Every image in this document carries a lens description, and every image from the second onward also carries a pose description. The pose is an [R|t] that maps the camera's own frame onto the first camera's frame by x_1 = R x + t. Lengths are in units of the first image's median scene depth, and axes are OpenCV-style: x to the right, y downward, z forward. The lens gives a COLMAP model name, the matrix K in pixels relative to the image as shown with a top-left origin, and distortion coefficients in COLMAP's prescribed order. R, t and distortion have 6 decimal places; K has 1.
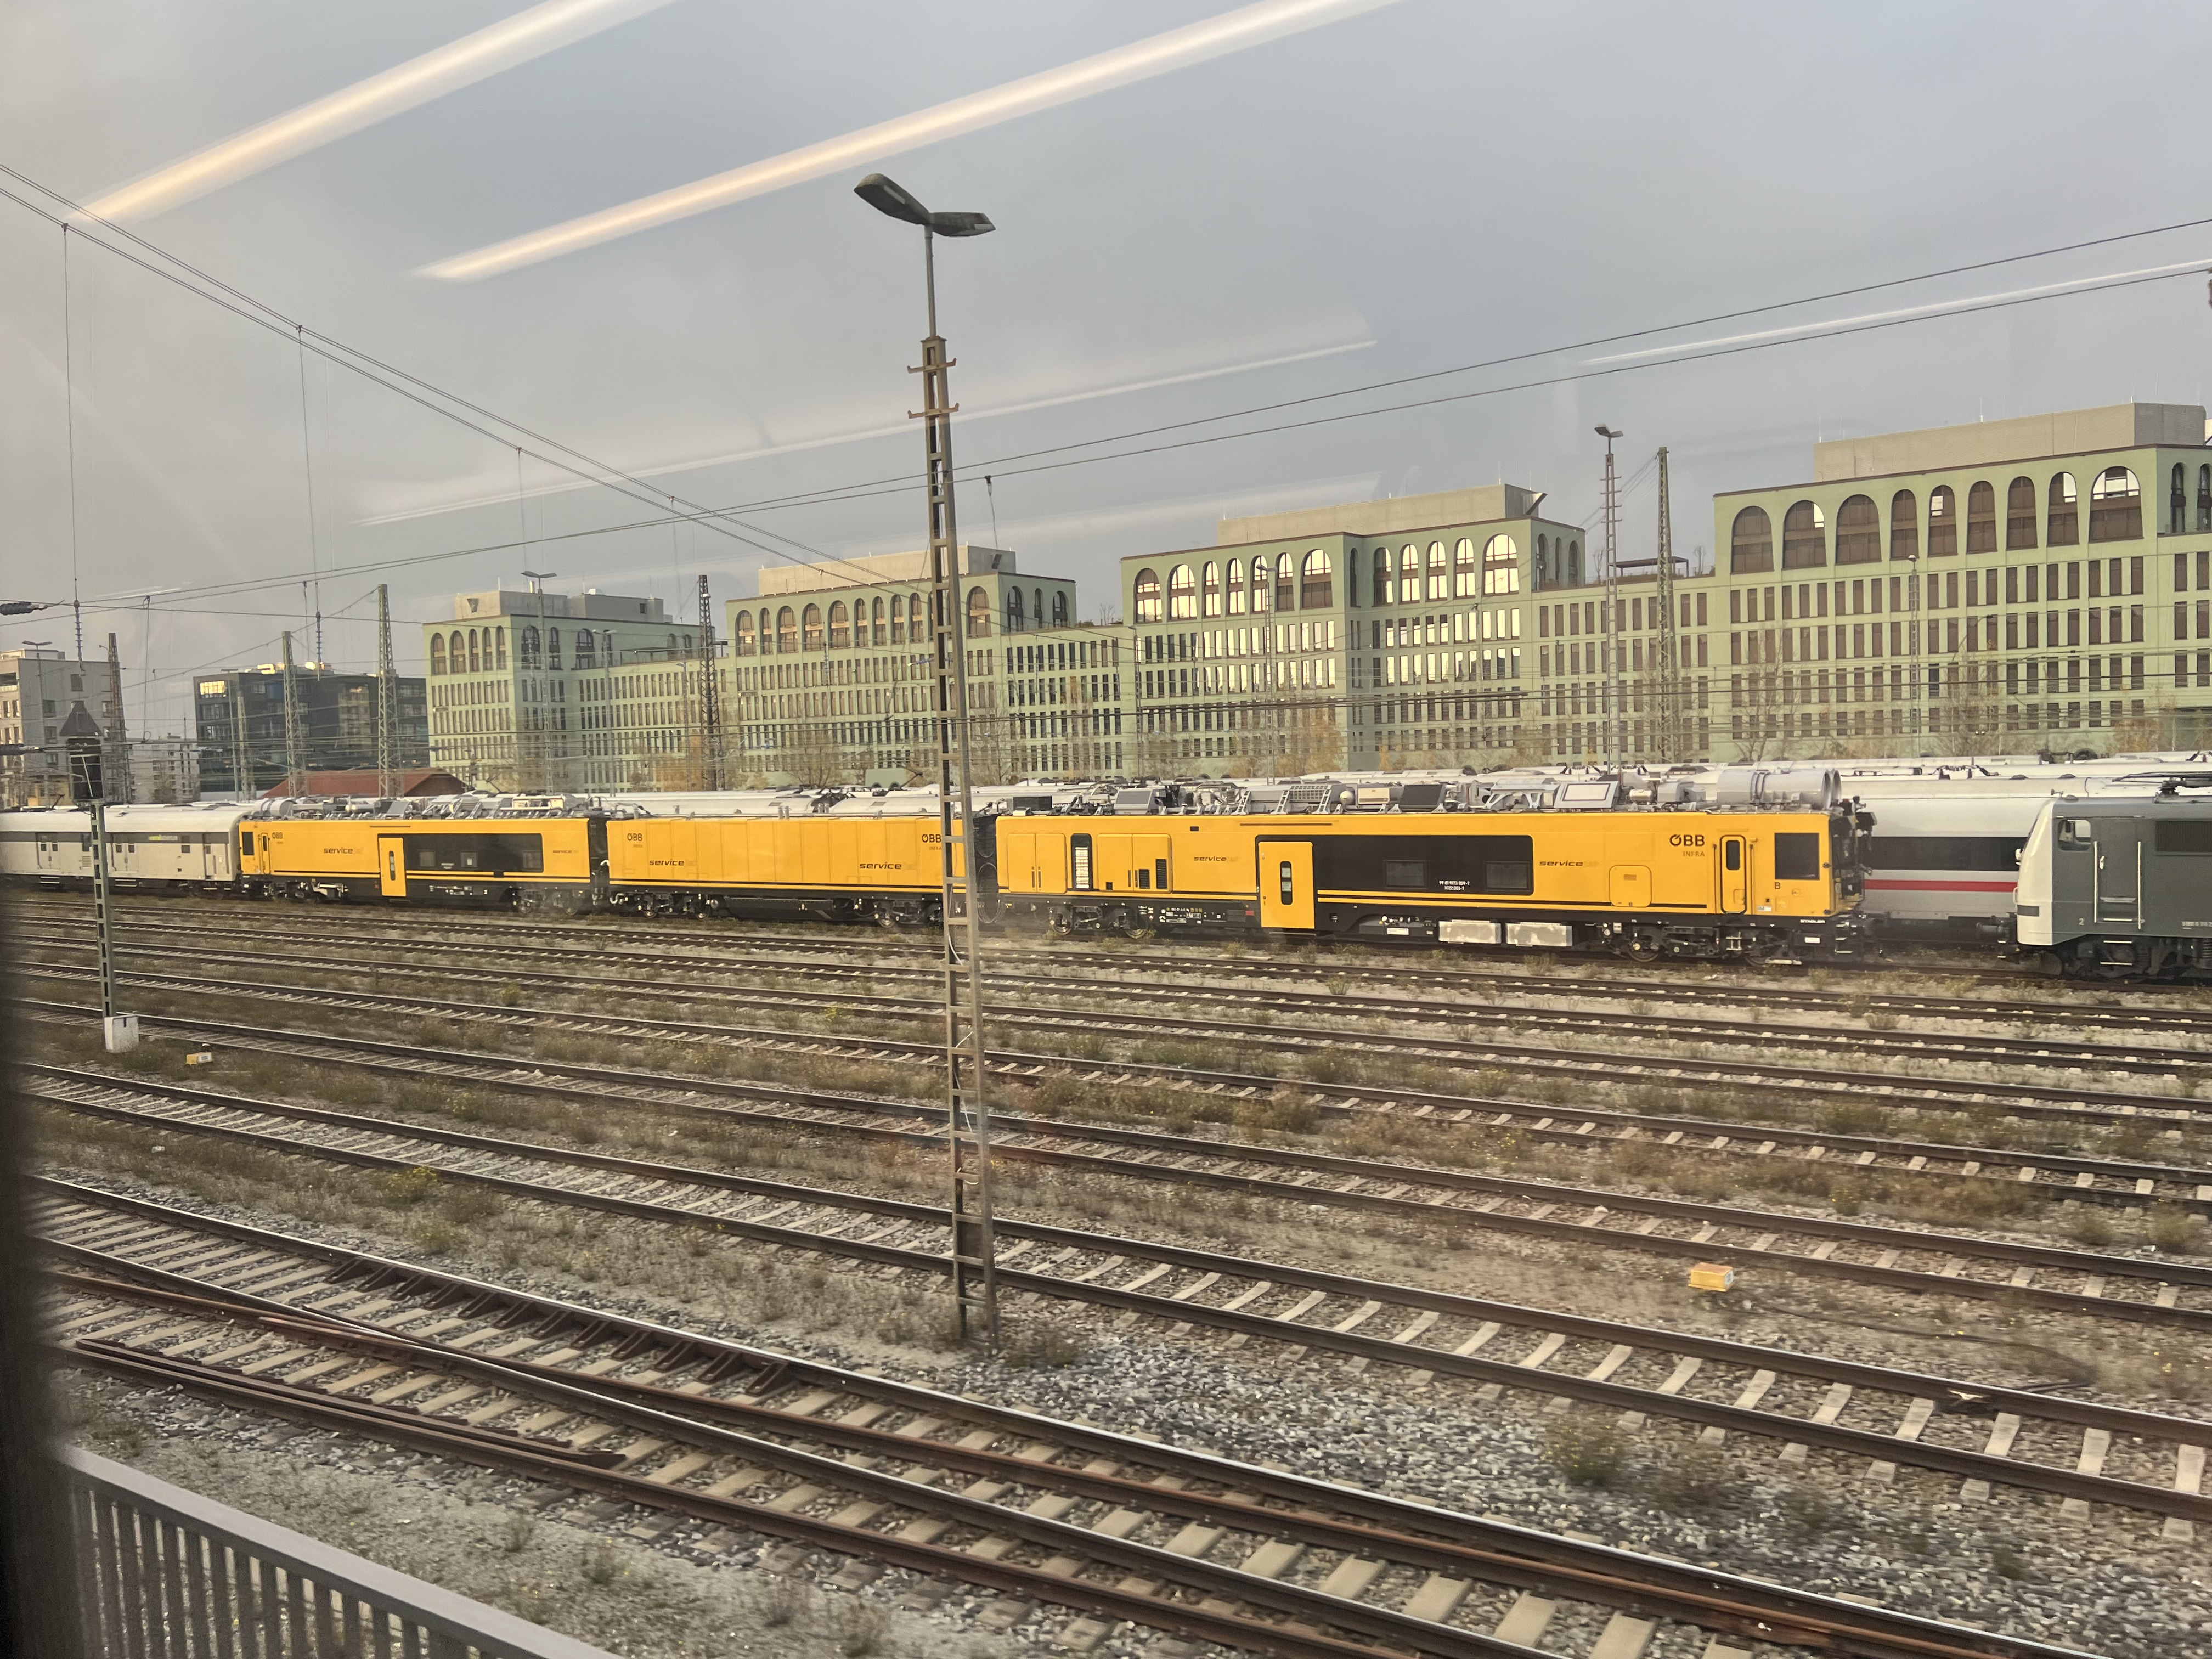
lens RADIAL K [[1641.4, 0, 1108.5], [0, 1641.4, 912.6], [0, 0, 1]] dist [0.070101, -0.101617]
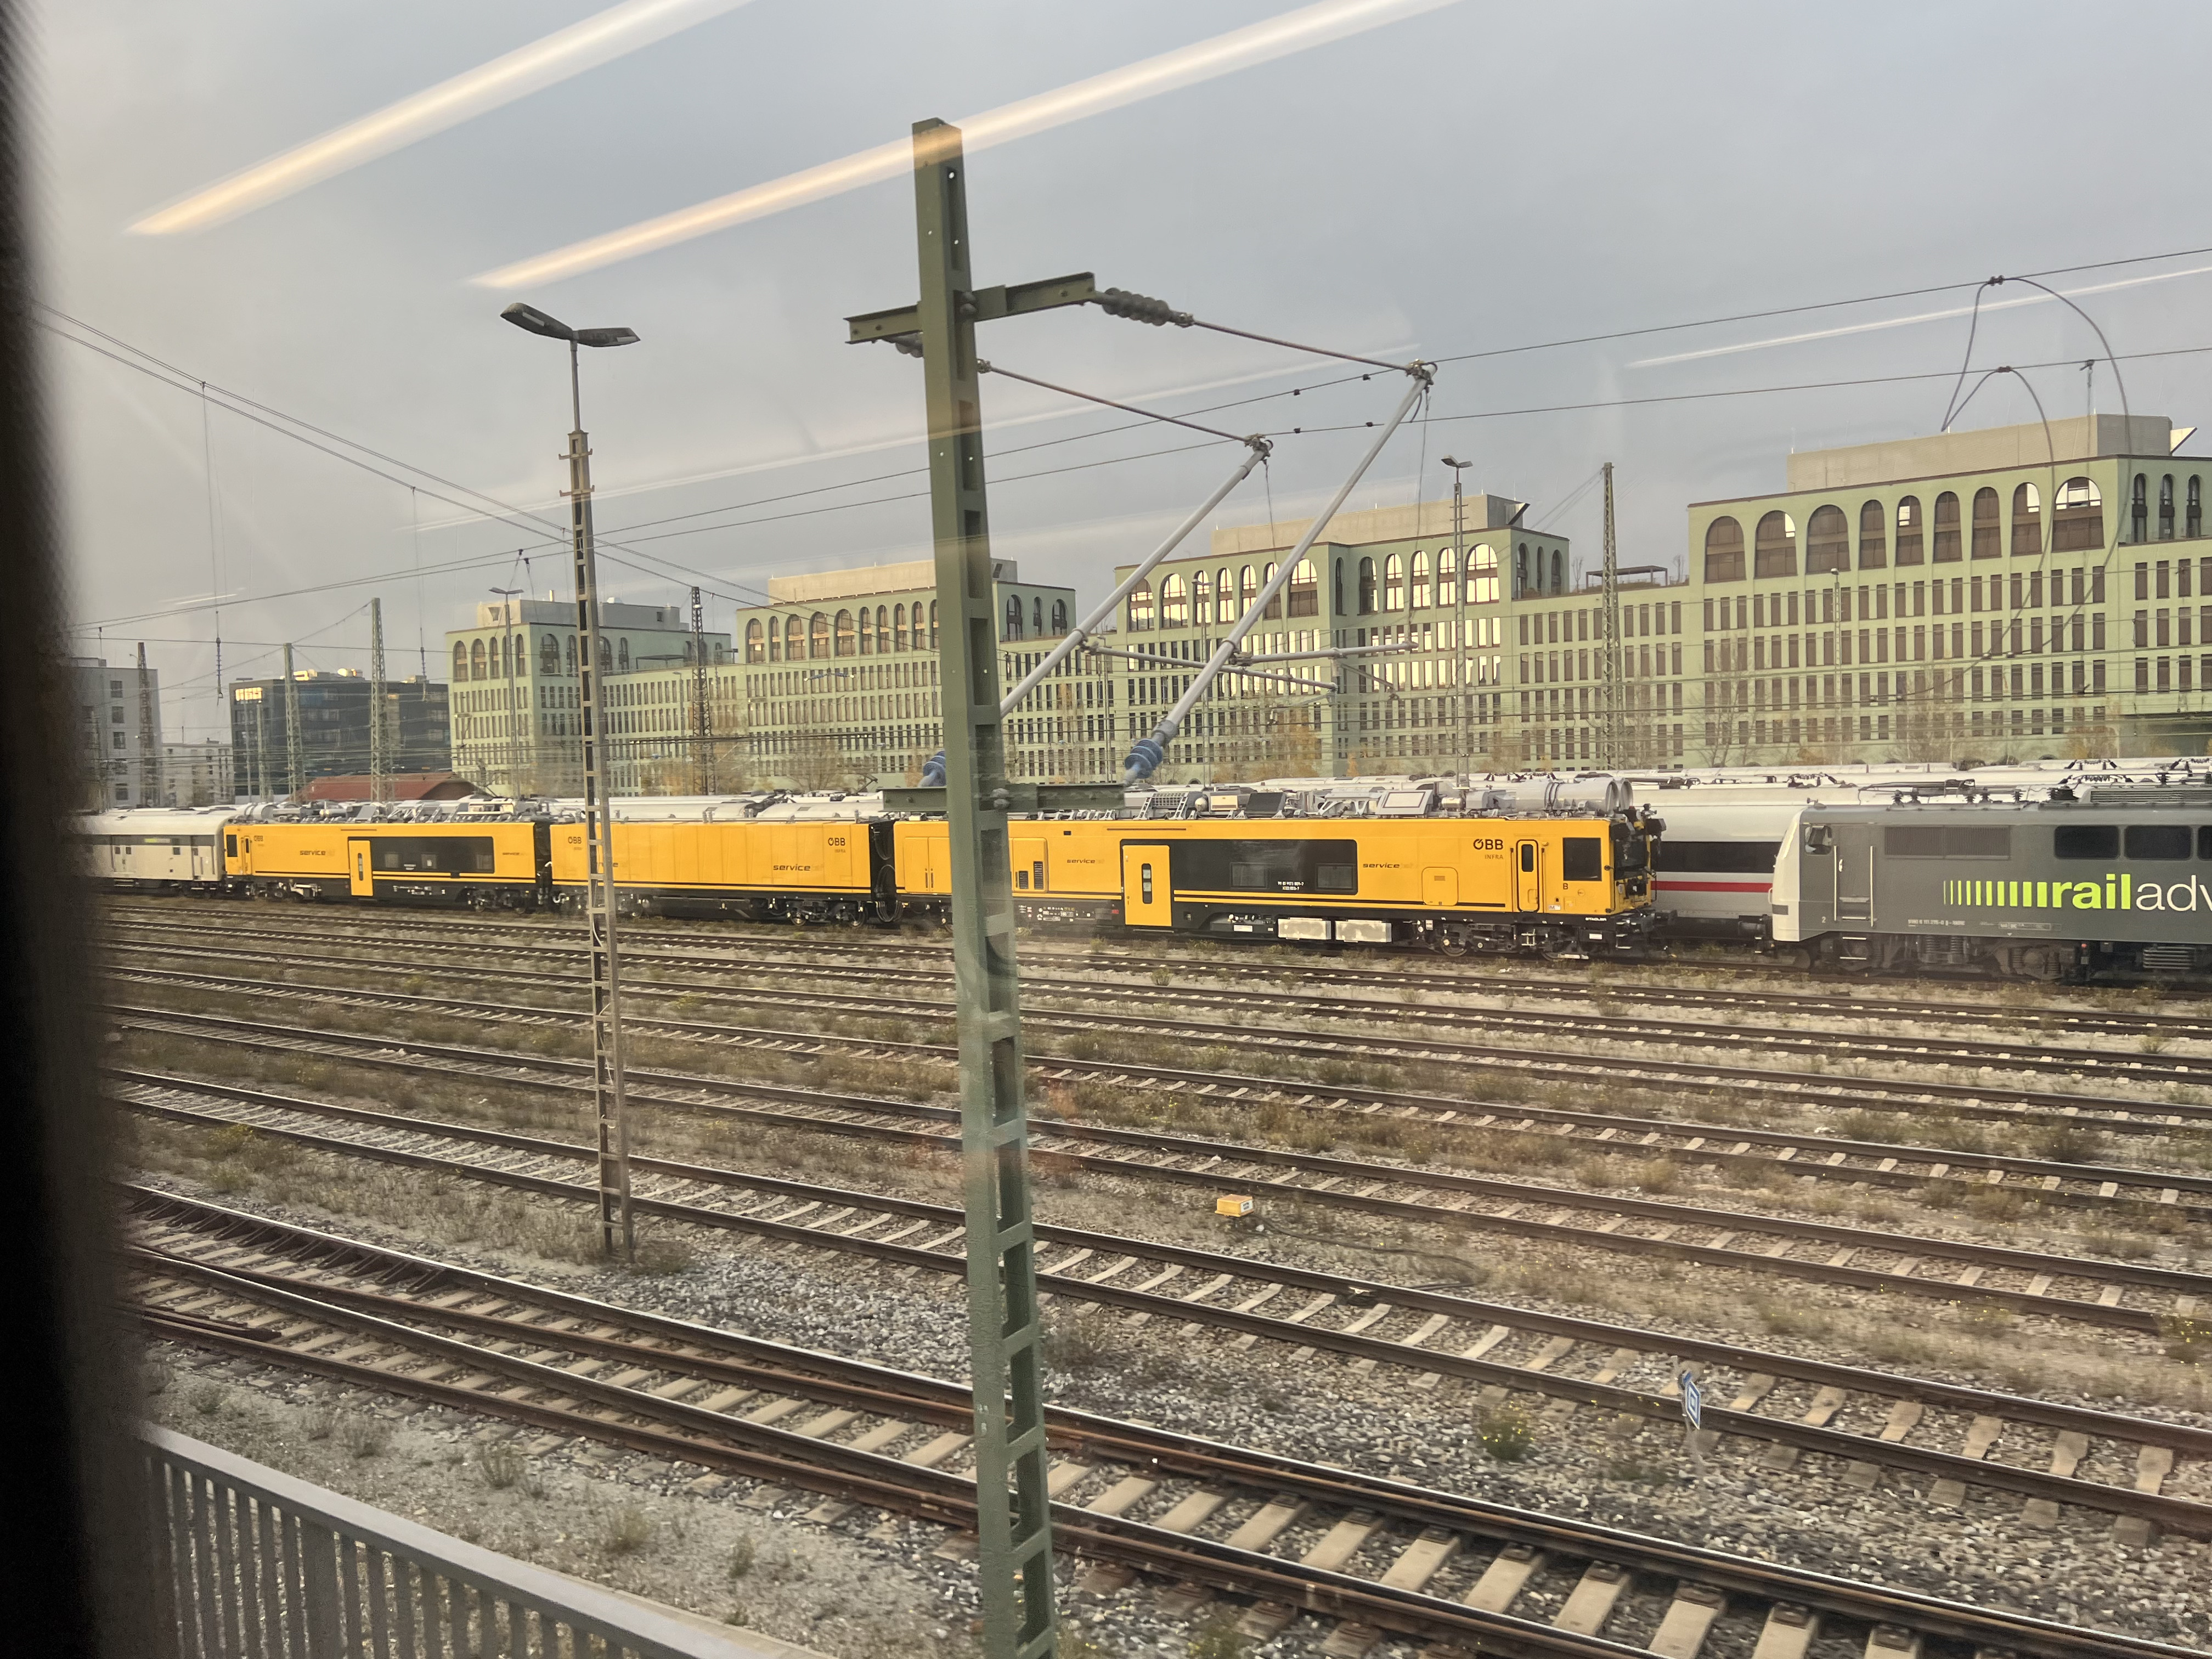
lens RADIAL K [[1649.5, 0, 1116.0], [0, 1649.5, 901.9], [0, 0, 1]] dist [0.072062, -0.108646]
pose [[0.999717, 0.002239, -0.023683, 0.079933], [-0.002453, 0.999956, -0.009032, 0.002562], [0.023662, 0.009087, 0.999679, -0.053987]]
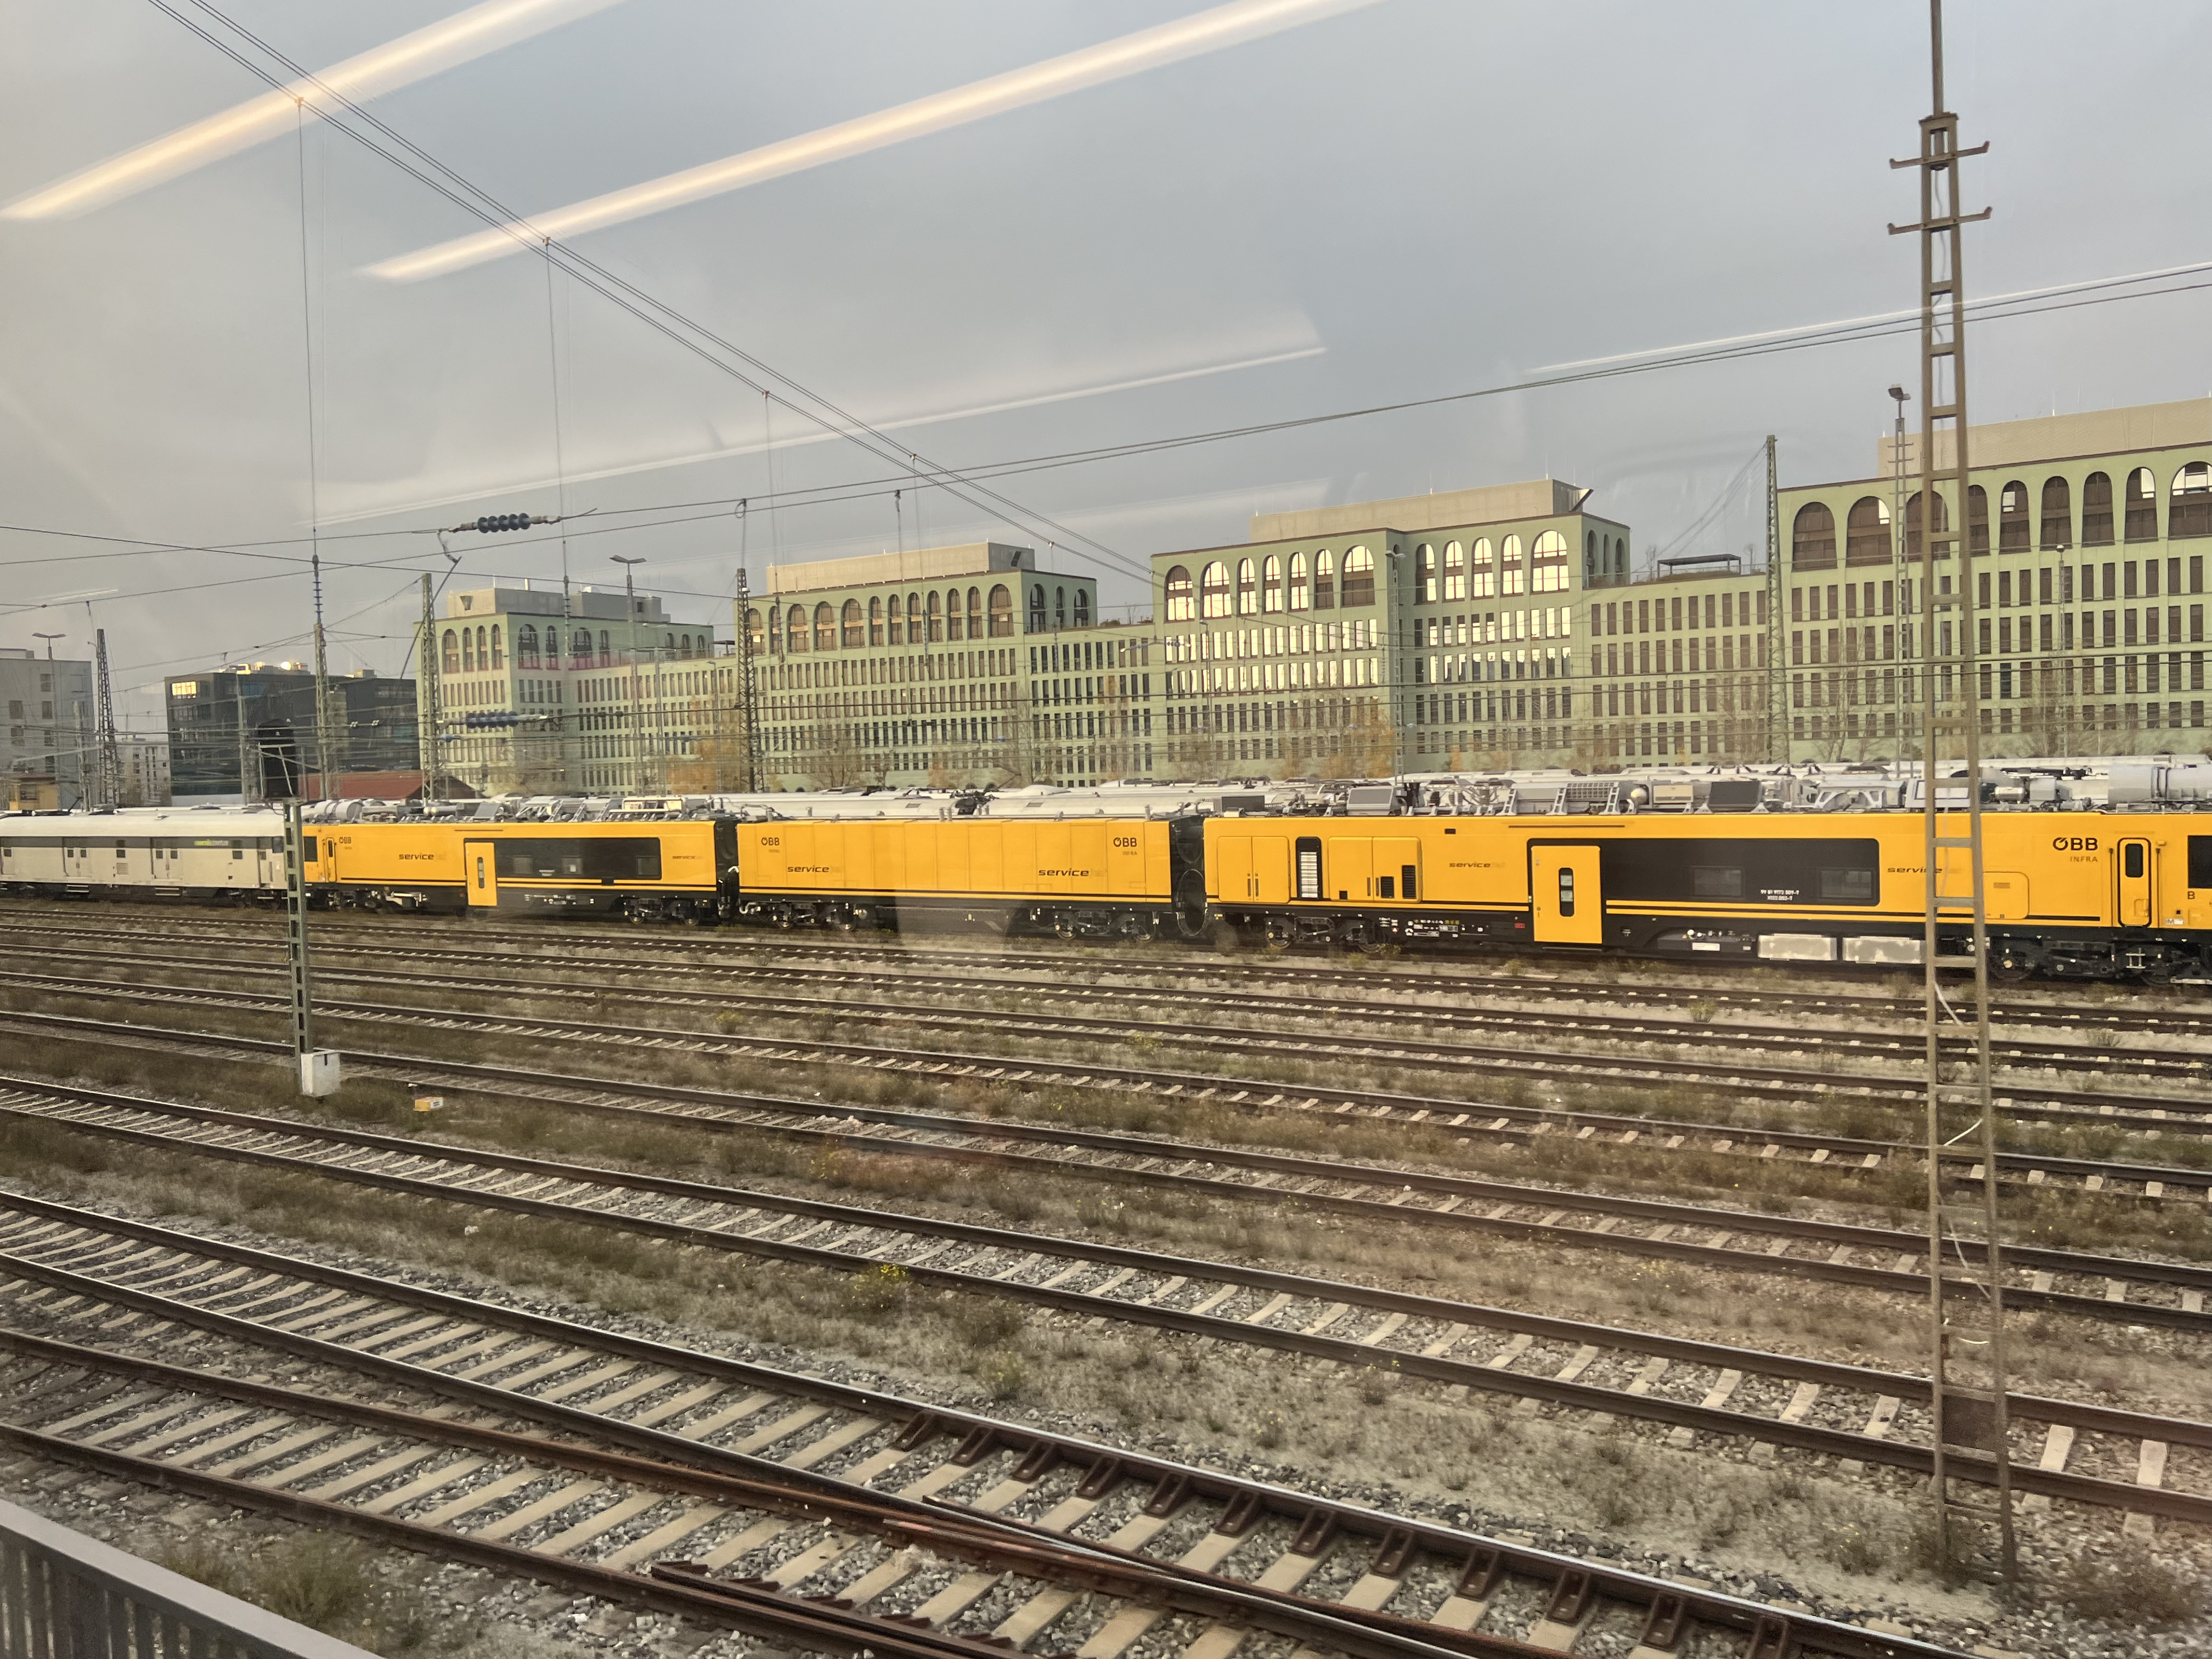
lens RADIAL K [[1629.3, 0, 1099.9], [0, 1629.3, 916.9], [0, 0, 1]] dist [0.062056, -0.077480]
pose [[0.999650, -0.002015, 0.026392, -0.118843], [0.001996, 0.999998, 0.000744, -0.003890], [-0.026394, -0.000691, 0.999651, 0.080465]]
